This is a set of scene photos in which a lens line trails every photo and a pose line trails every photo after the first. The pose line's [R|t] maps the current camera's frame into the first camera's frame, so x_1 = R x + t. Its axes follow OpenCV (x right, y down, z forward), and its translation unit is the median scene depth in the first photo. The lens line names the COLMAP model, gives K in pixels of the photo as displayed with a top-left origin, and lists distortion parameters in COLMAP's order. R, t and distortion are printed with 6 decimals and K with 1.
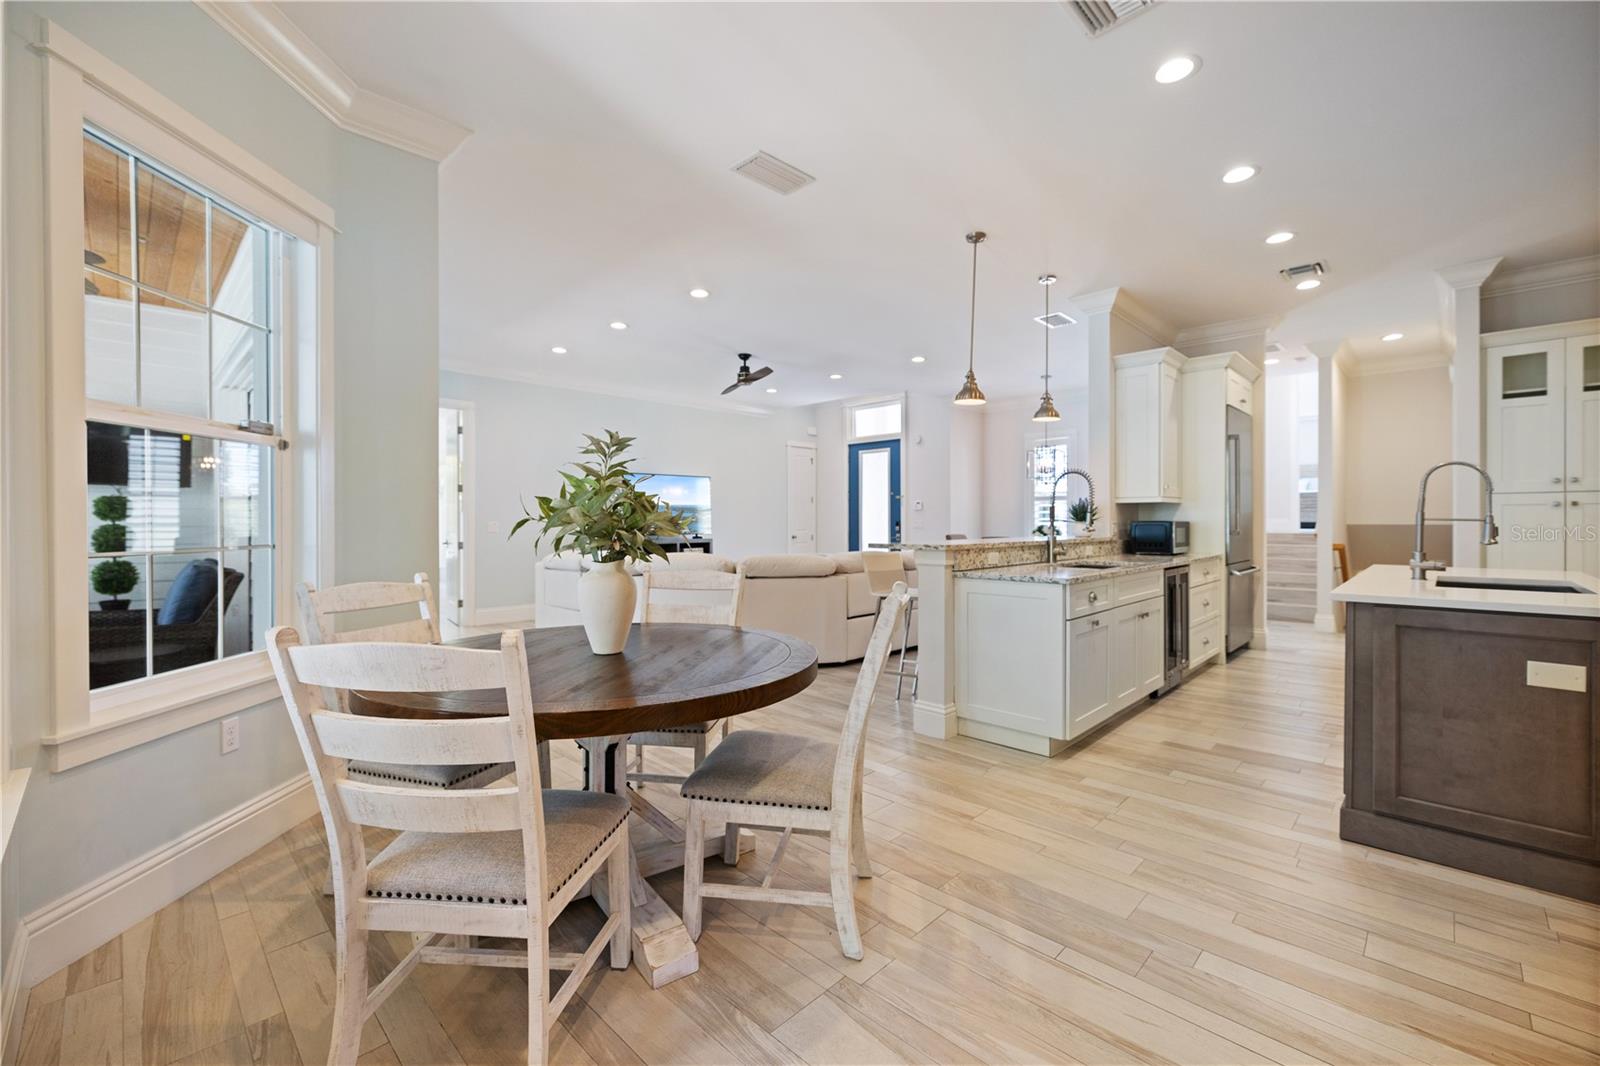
lens RADIAL K [[676.3, 0, 797.3], [0, 676.3, 525.1], [0, 0, 1]] dist [0.005605, -0.001686]
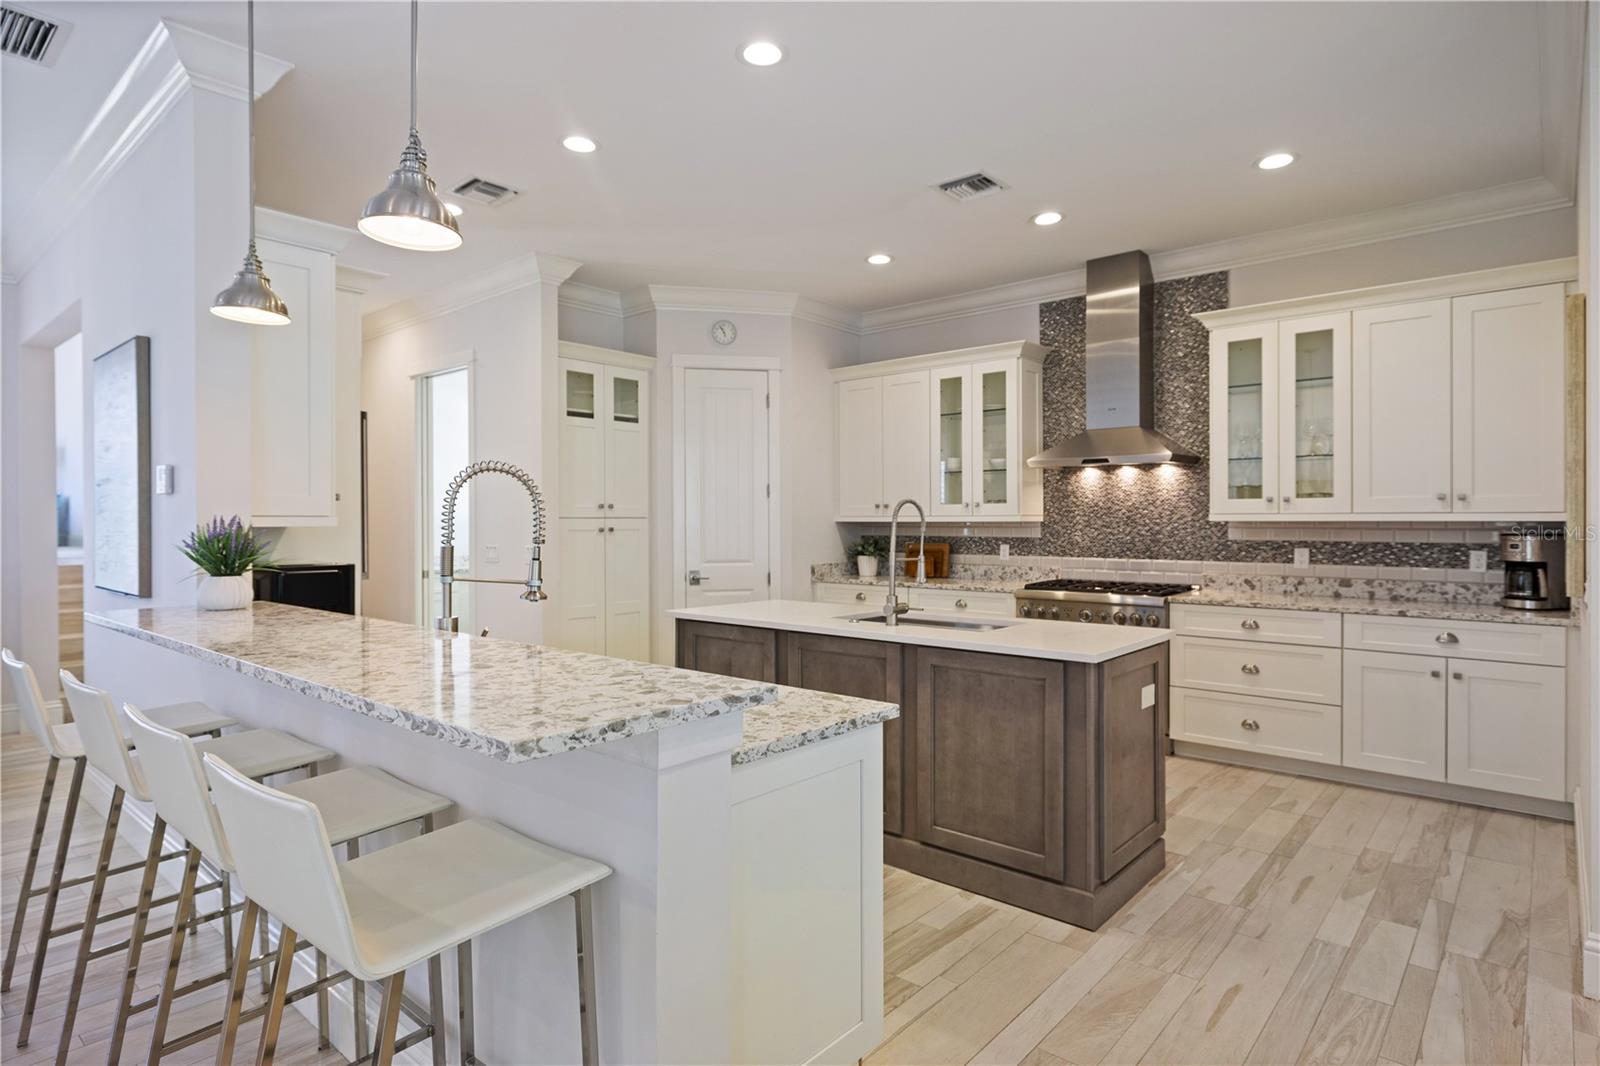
lens RADIAL K [[863.5, 0, 808.5], [0, 863.5, 528.8], [0, 0, 1]] dist [-0.000638, 0.000124]
pose [[-0.045630, -0.000895, 0.998958, -0.151111], [0.004893, 0.999987, 0.001119, -0.031417], [-0.998946, 0.004939, -0.045625, 0.726783]]
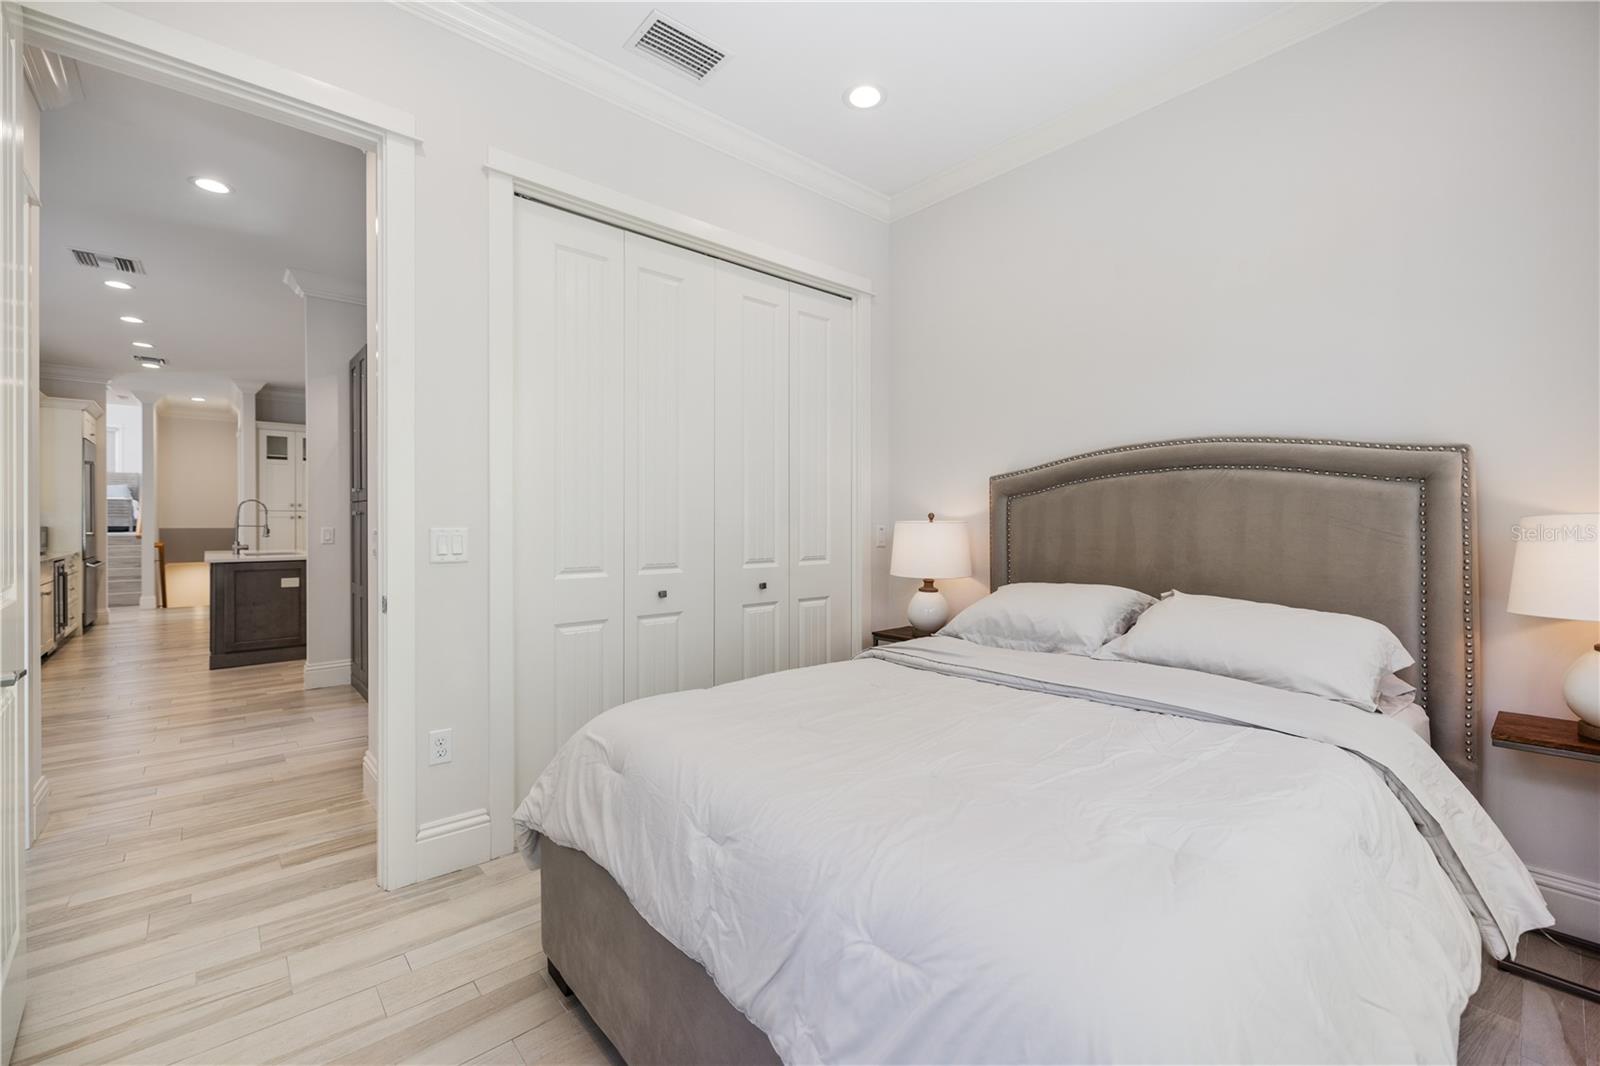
lens RADIAL K [[676.3, 0, 792.8], [0, 676.3, 520.7], [0, 0, 1]] dist [0.005605, -0.001686]
pose [[0.095923, 0.006746, 0.995366, -0.625293], [0.007182, 0.999946, -0.007469, 0.002469], [-0.995363, 0.007865, 0.095869, -0.567022]]
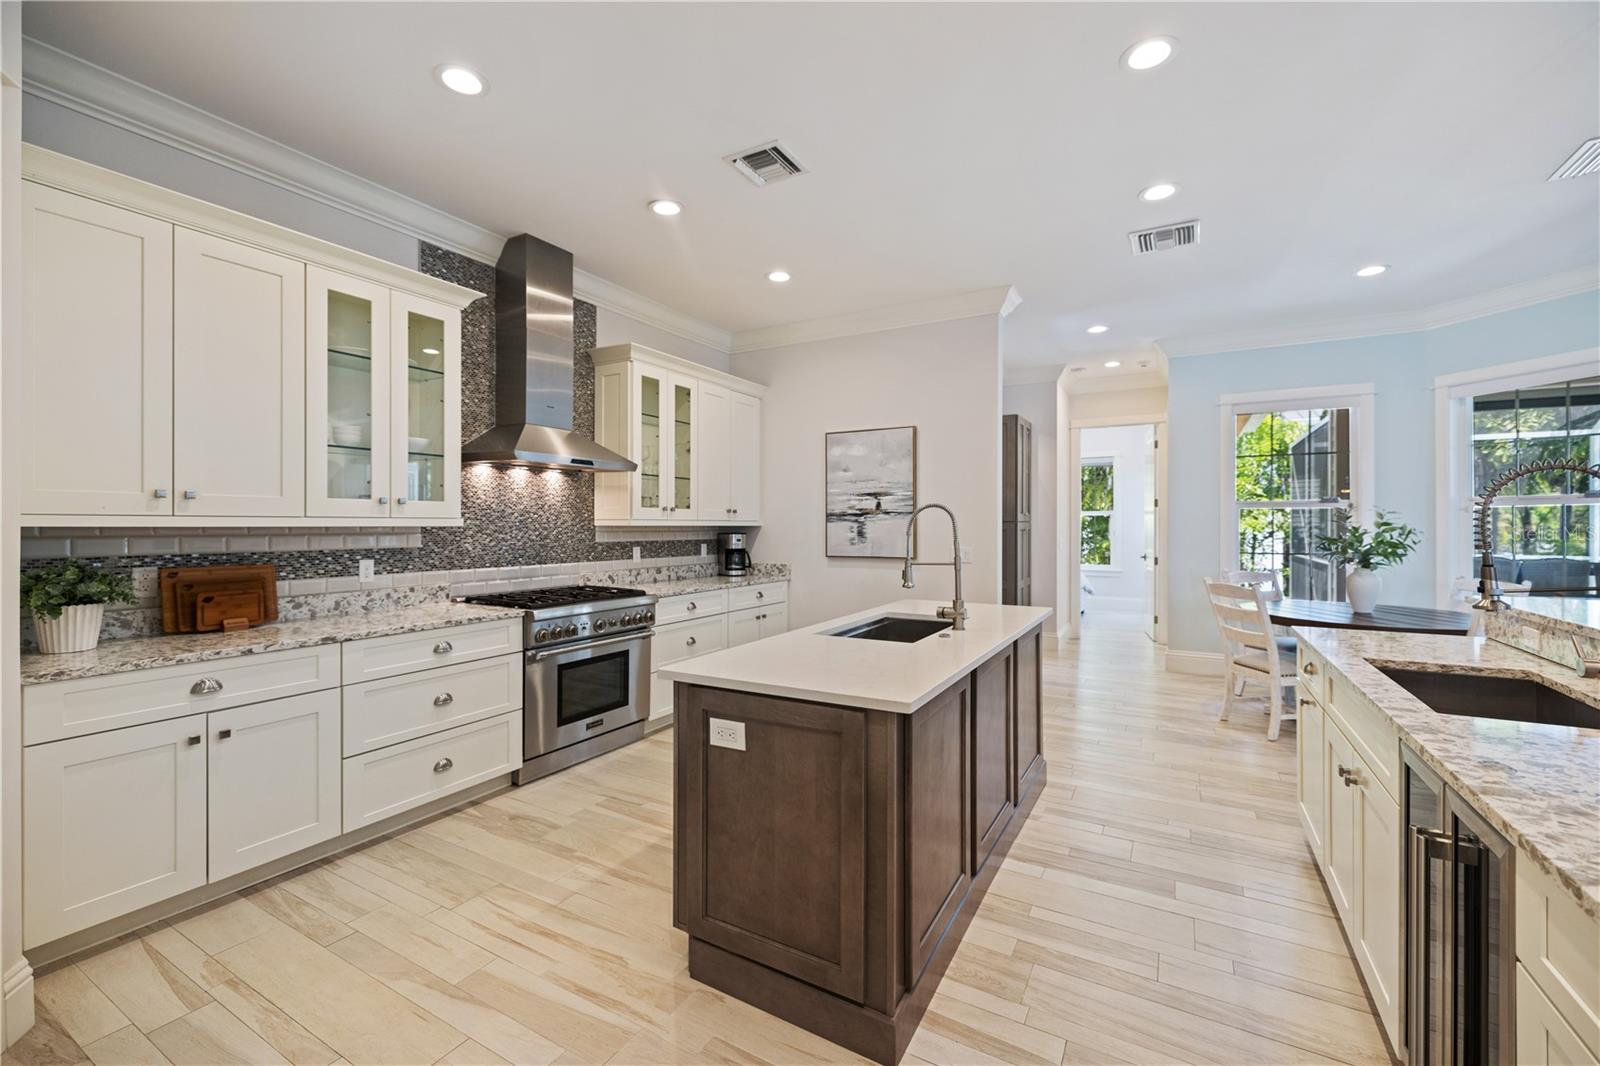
lens RADIAL K [[676.3, 0, 801.0], [0, 676.3, 523.6], [0, 0, 1]] dist [0.005605, -0.001686]
pose [[-0.970039, 0.001381, -0.242944, 0.846039], [-0.000274, 0.999977, 0.006781, -0.046692], [0.242948, 0.006644, -0.970017, 1.153838]]
